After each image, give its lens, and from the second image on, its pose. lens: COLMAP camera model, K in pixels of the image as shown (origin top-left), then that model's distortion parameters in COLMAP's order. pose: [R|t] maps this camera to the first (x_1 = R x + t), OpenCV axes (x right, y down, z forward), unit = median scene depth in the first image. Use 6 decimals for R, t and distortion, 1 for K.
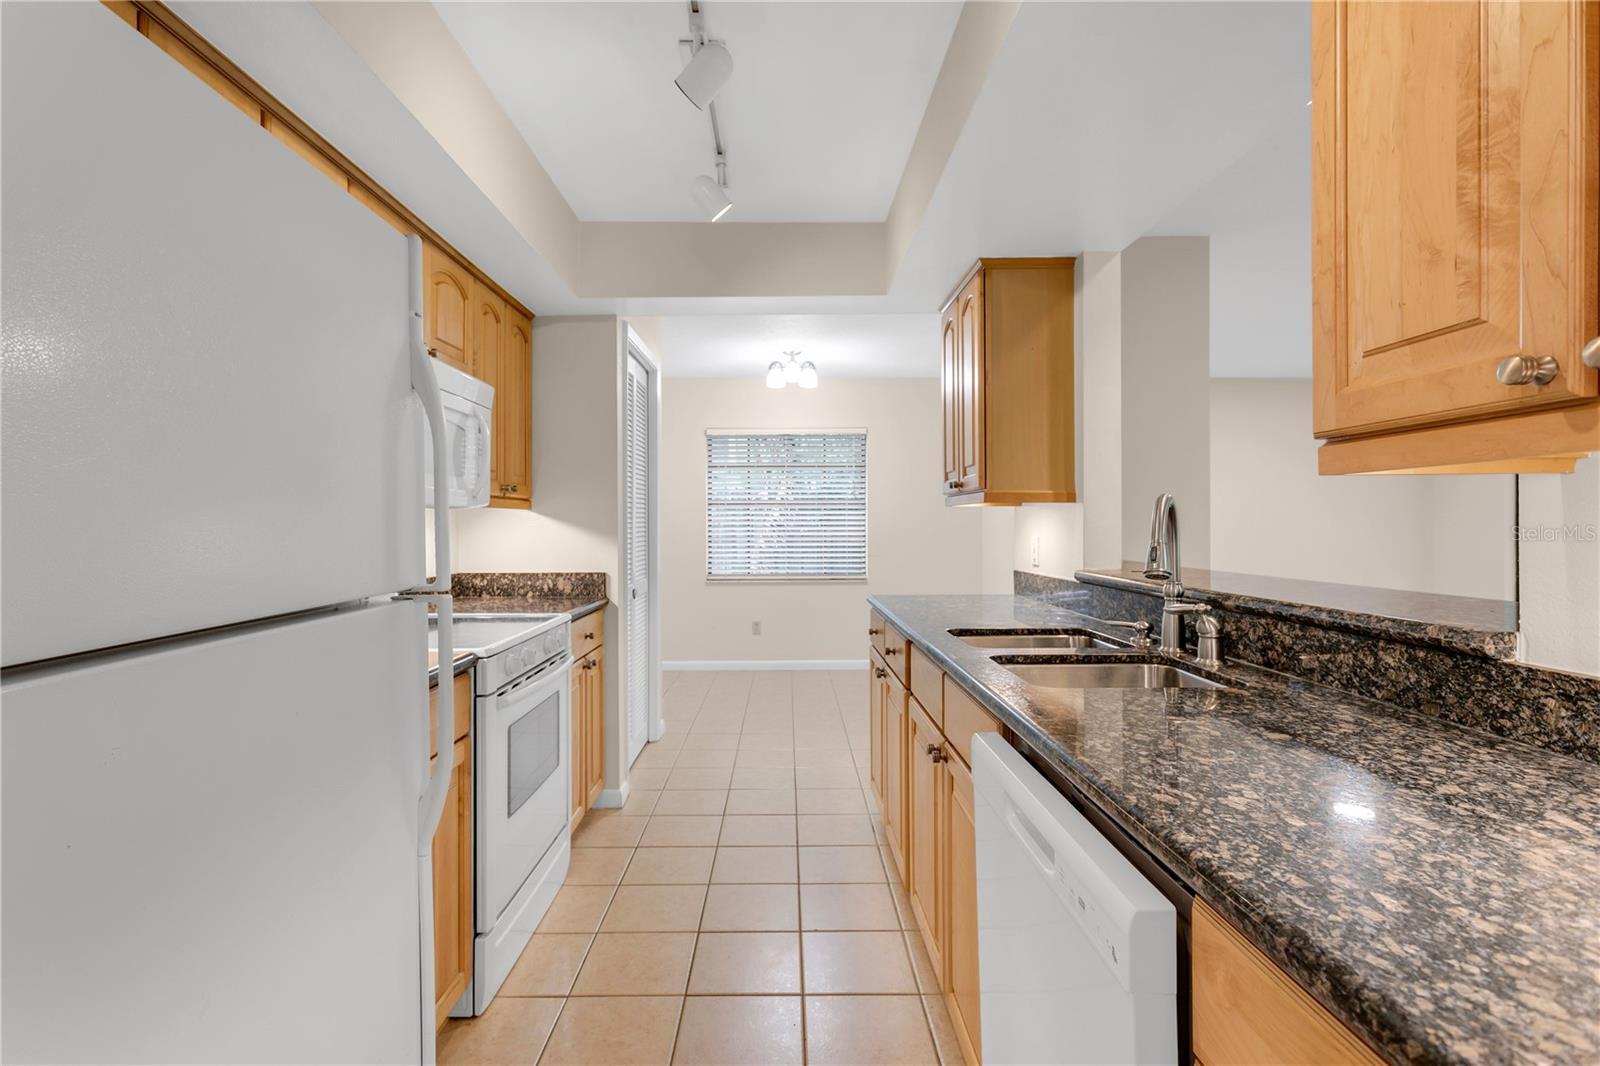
lens RADIAL K [[766.9, 0, 783.4], [0, 766.9, 529.7], [0, 0, 1]] dist [-0.000302, 0.000314]
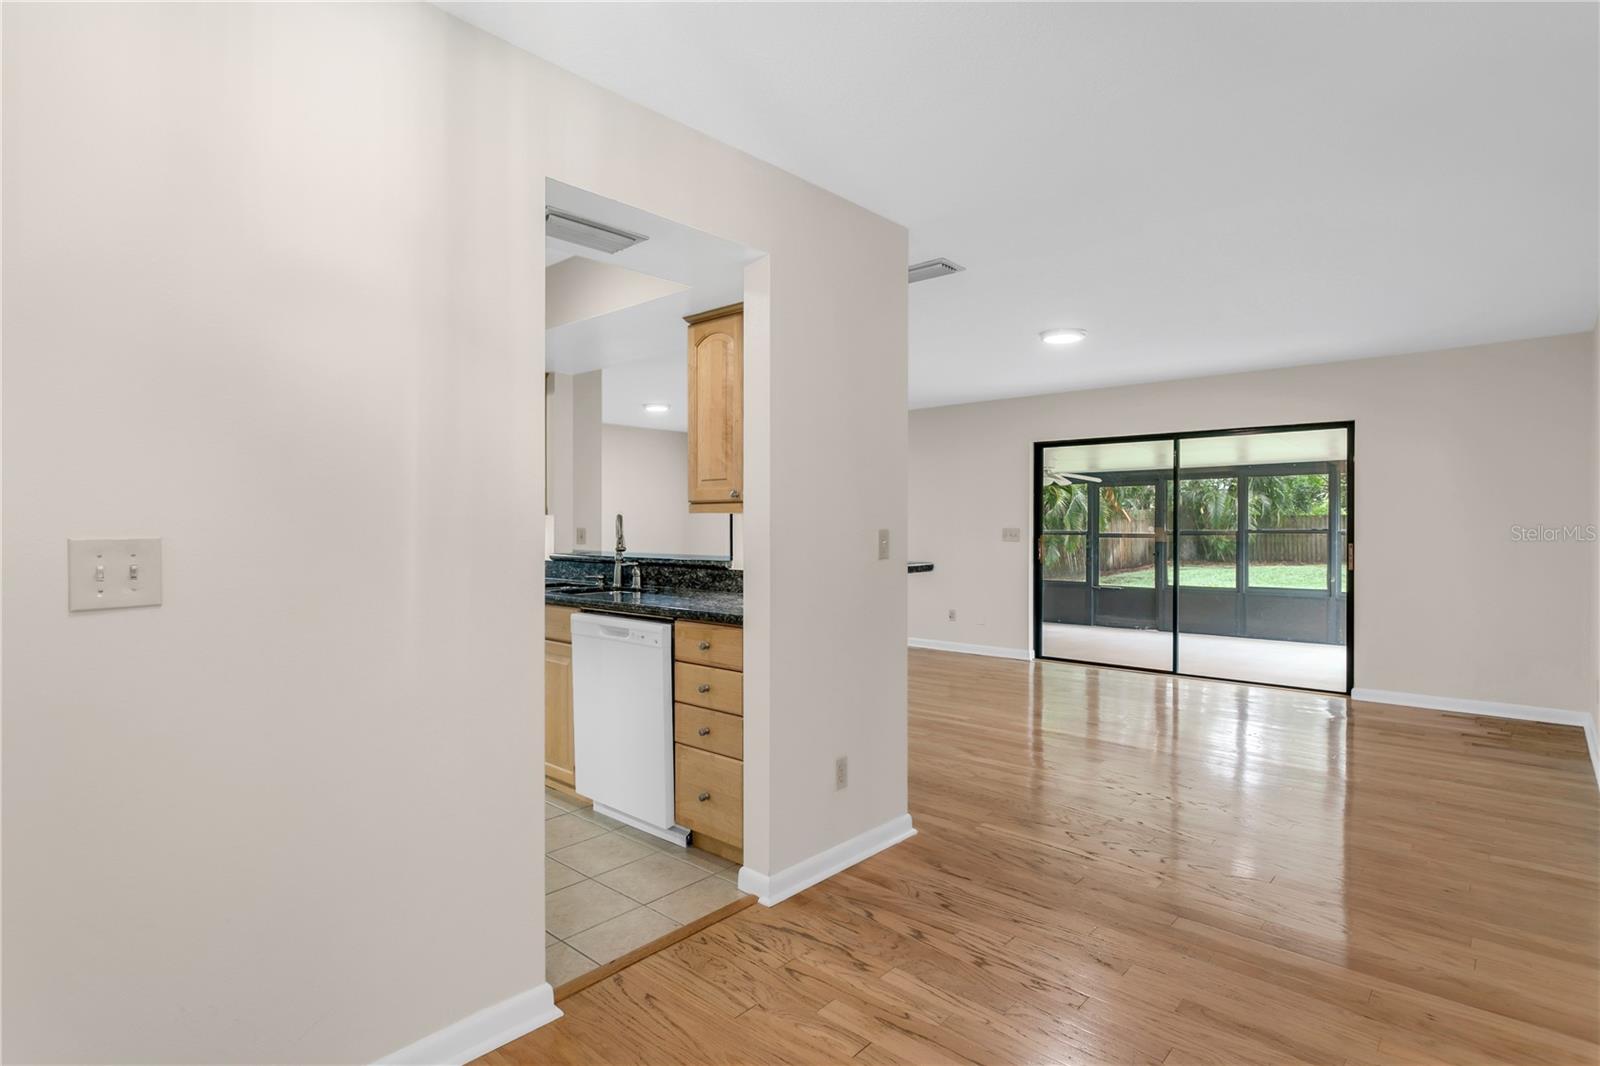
lens RADIAL K [[811.3, 0, 780.6], [0, 811.3, 526.1], [0, 0, 1]] dist [-0.003112, -0.000146]
pose [[0.678299, 0.000775, 0.734786, -0.604038], [0.003936, 0.999981, -0.004689, 0.000593], [-0.734775, 0.006073, 0.678283, -0.626144]]
